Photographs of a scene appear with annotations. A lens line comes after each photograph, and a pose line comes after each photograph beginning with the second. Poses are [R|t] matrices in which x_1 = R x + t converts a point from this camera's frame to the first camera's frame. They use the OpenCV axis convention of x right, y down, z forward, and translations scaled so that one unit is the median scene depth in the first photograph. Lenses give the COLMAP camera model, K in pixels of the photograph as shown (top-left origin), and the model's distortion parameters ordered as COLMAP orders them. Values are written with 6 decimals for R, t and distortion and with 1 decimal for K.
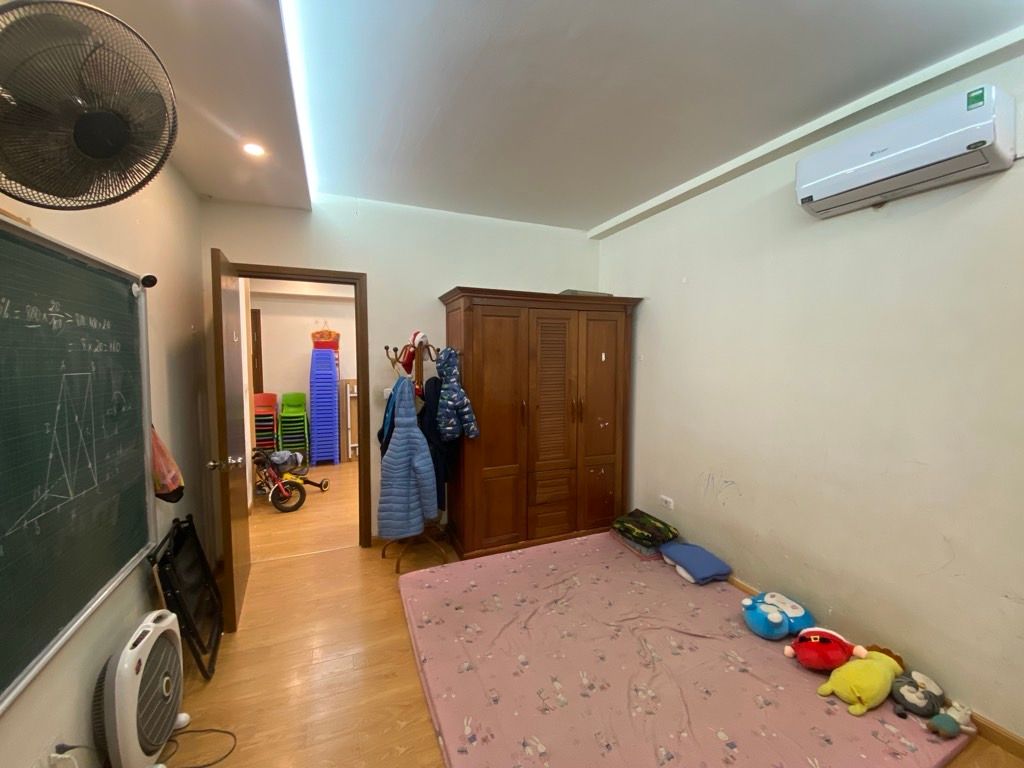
lens RADIAL K [[414.5, 0, 515.0], [0, 414.5, 384.4], [0, 0, 1]] dist [0.023815, -0.023333]
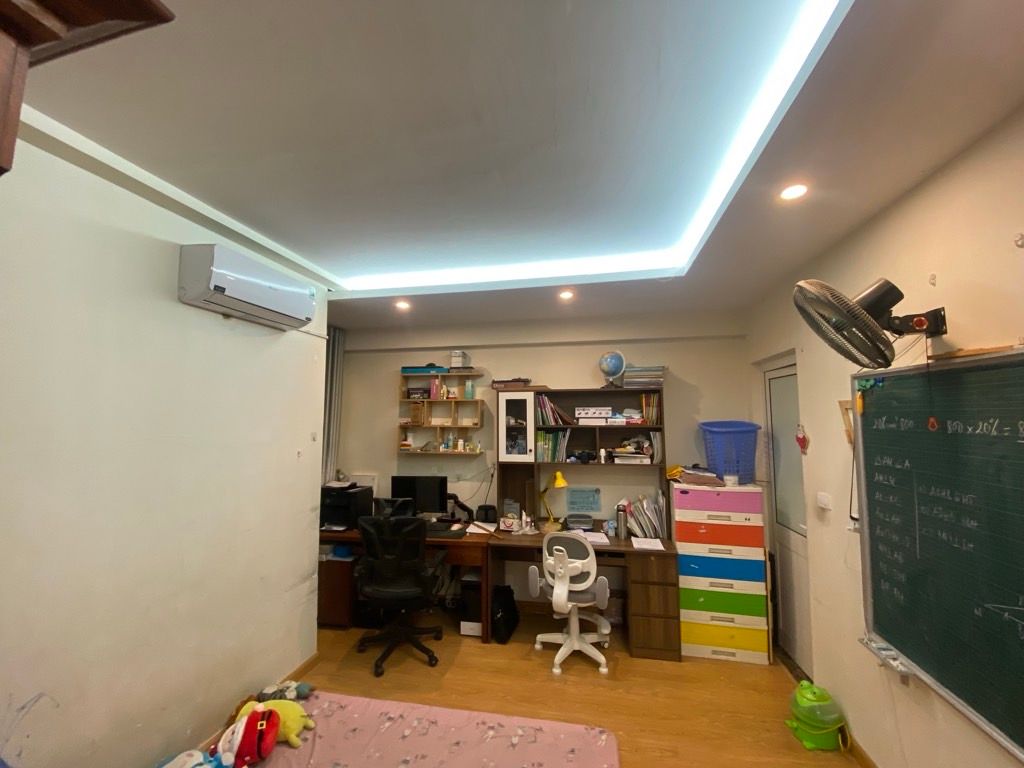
lens RADIAL K [[414.5, 0, 515.0], [0, 414.5, 384.4], [0, 0, 1]] dist [0.023815, -0.023333]
pose [[-0.829094, 0.045259, 0.557274, -0.444069], [0.029902, 0.998881, -0.036636, -0.167550], [-0.558309, -0.013711, -0.829520, 1.497914]]
